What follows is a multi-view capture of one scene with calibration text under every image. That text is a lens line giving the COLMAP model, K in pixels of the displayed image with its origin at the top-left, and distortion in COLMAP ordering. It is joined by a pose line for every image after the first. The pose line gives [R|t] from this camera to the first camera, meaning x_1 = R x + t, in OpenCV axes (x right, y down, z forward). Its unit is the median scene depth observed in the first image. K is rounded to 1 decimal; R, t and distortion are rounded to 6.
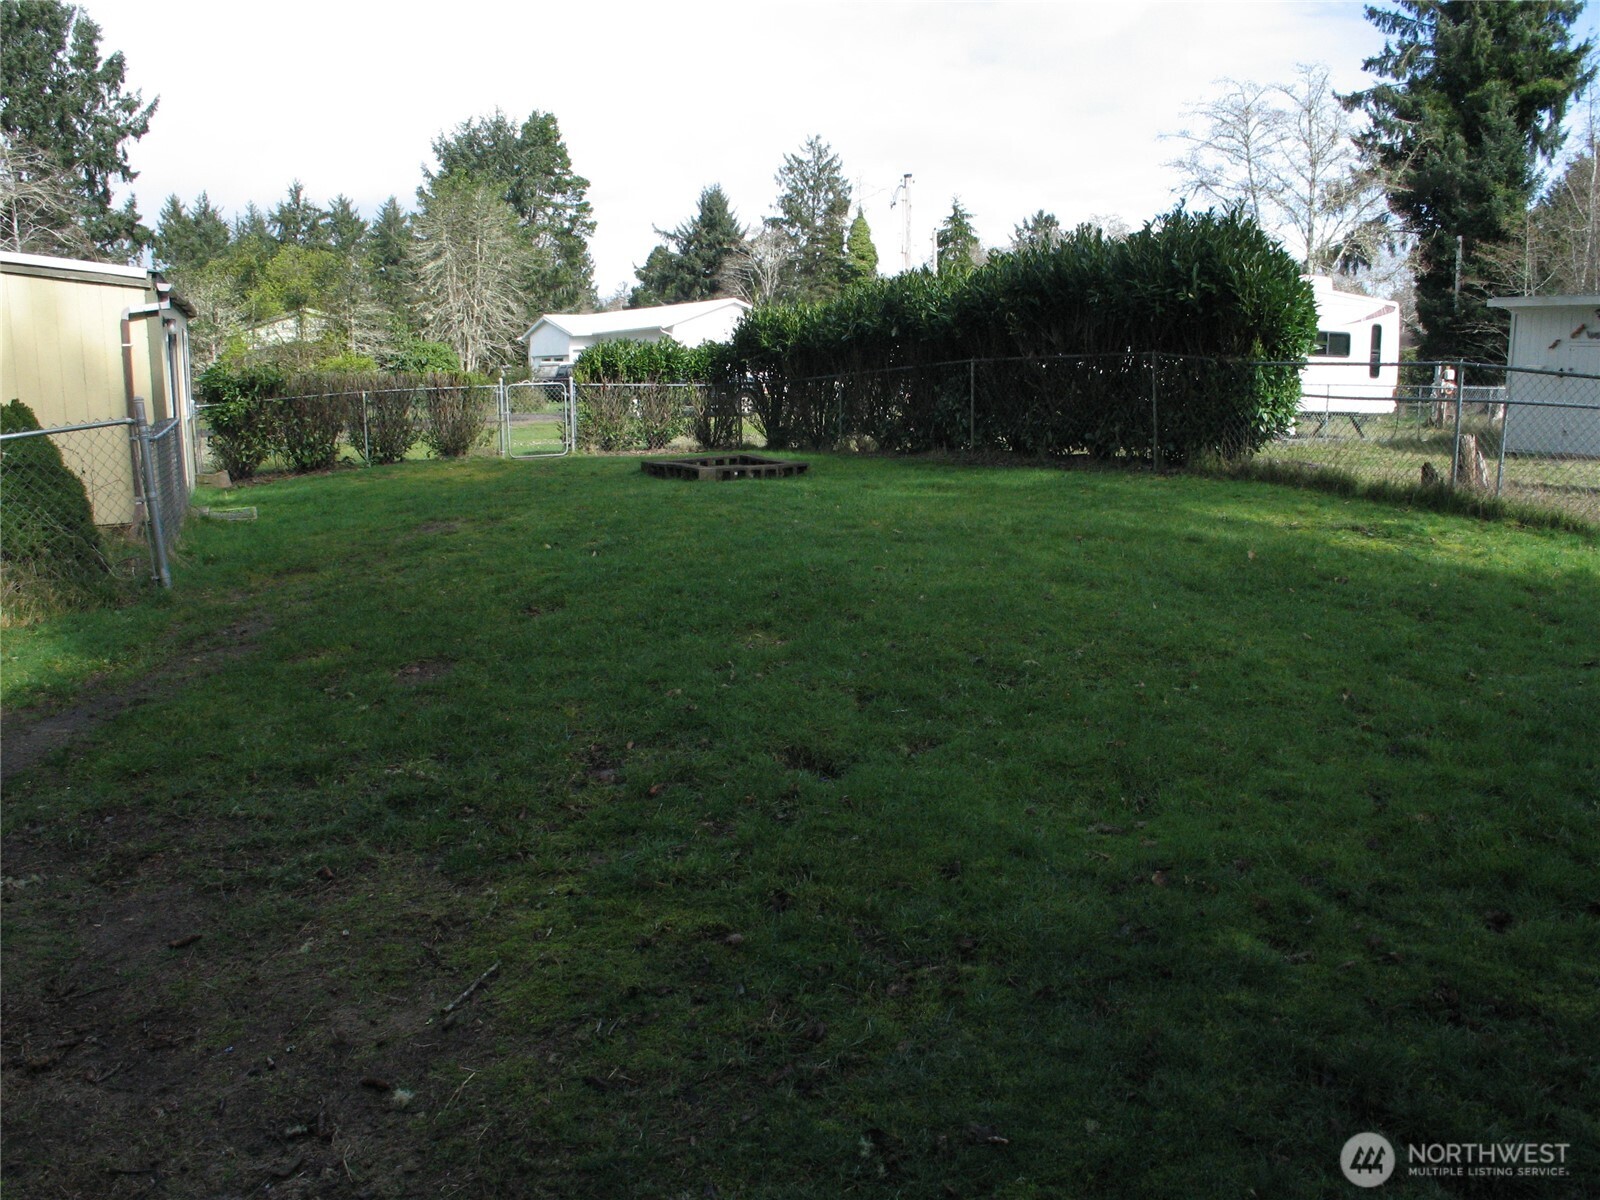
lens RADIAL K [[1175.1, 0, 798.3], [0, 1175.1, 592.1], [0, 0, 1]] dist [-0.205296, 0.089120]
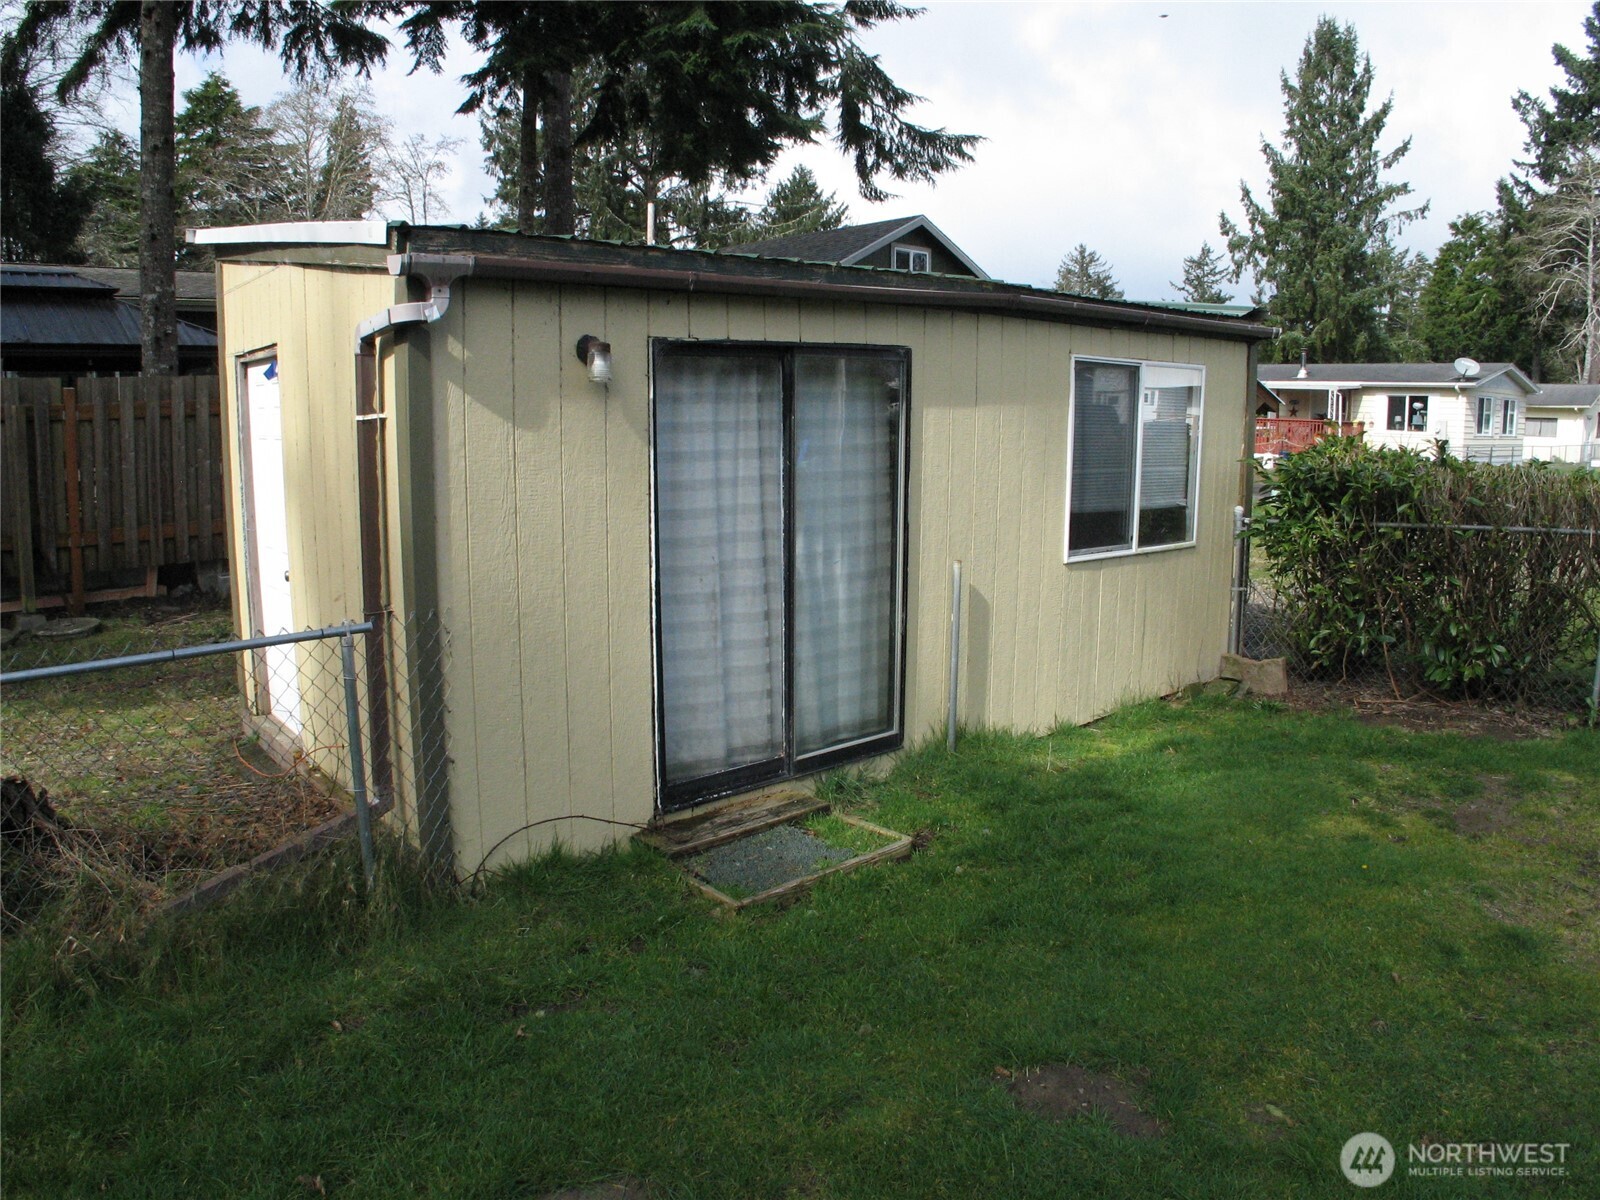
lens RADIAL K [[1175.1, 0, 798.5], [0, 1175.1, 610.5], [0, 0, 1]] dist [-0.205296, 0.089120]
pose [[0.252493, 0.166220, -0.953215, -0.026577], [-0.182548, 0.975627, 0.121773, -0.038104], [0.950223, 0.143261, 0.276683, 0.168066]]
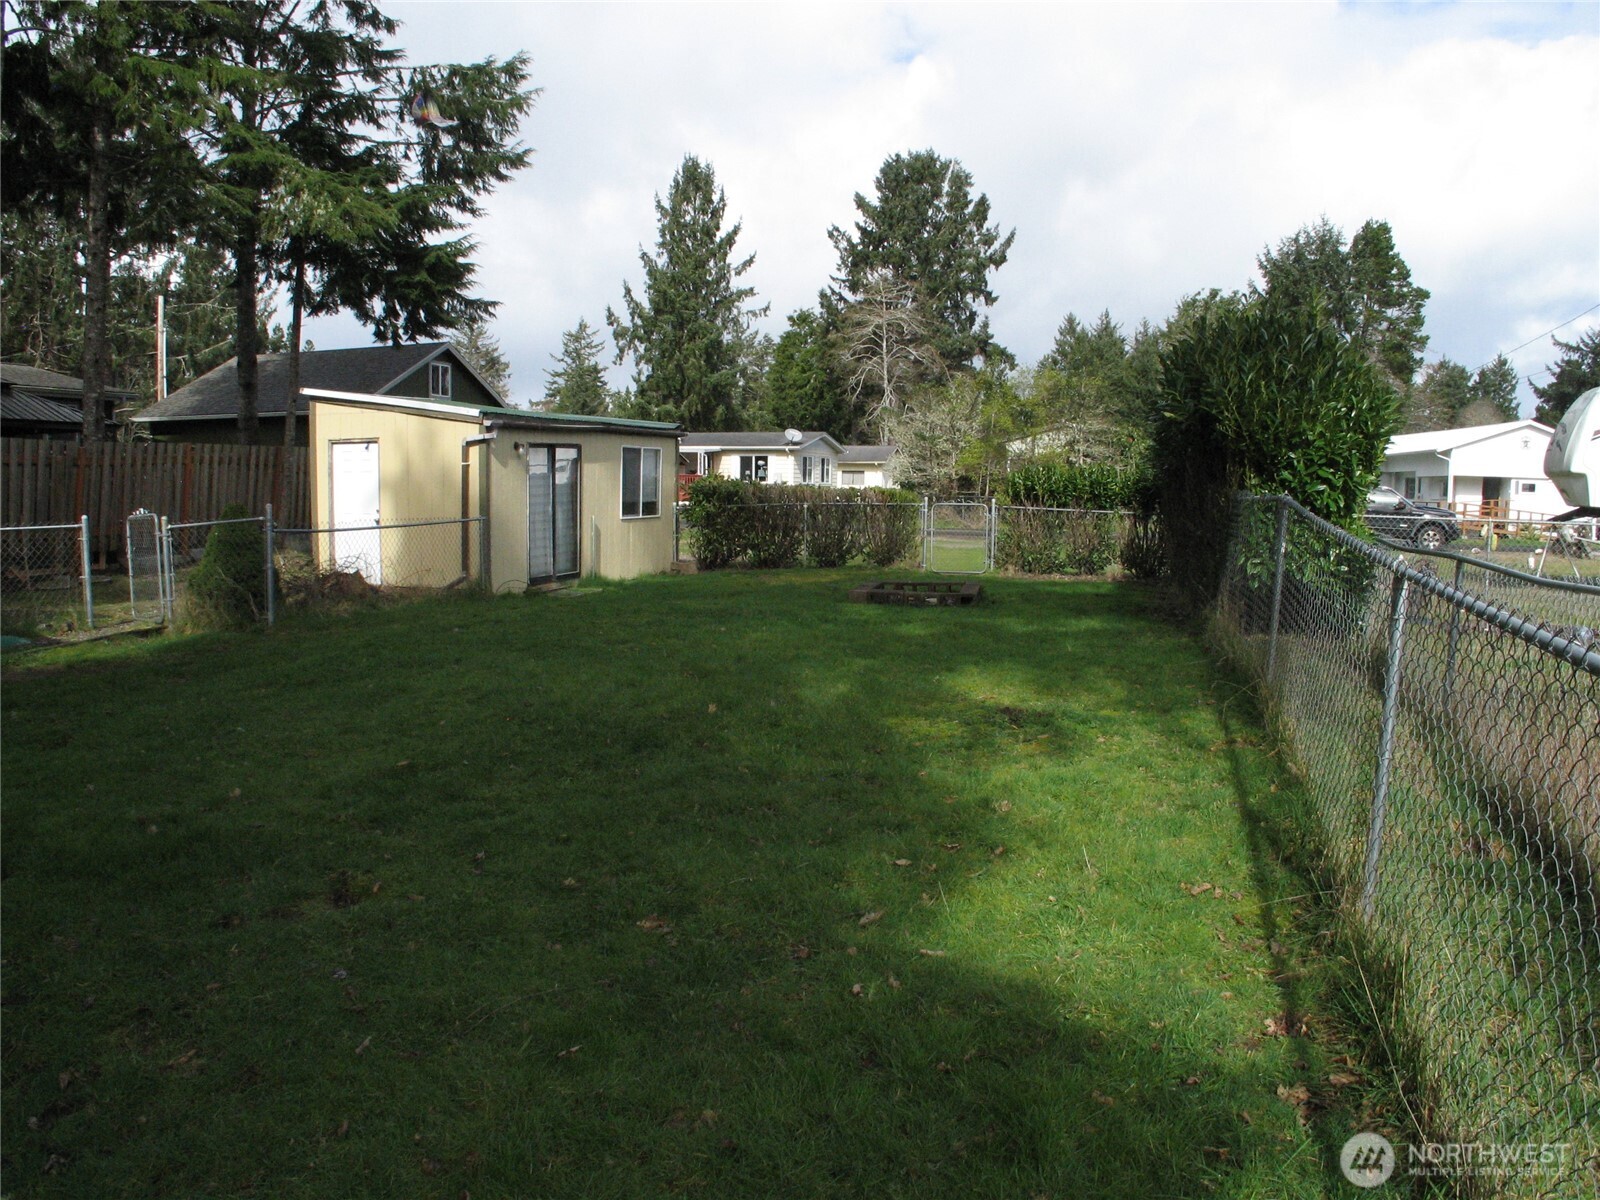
lens RADIAL K [[1175.1, 0, 791.2], [0, 1175.1, 598.8], [0, 0, 1]] dist [-0.205296, 0.089120]
pose [[0.699348, 0.084369, -0.709785, 0.122884], [-0.148159, 0.988554, -0.028475, -0.011500], [0.699258, 0.125075, 0.703843, 0.041838]]
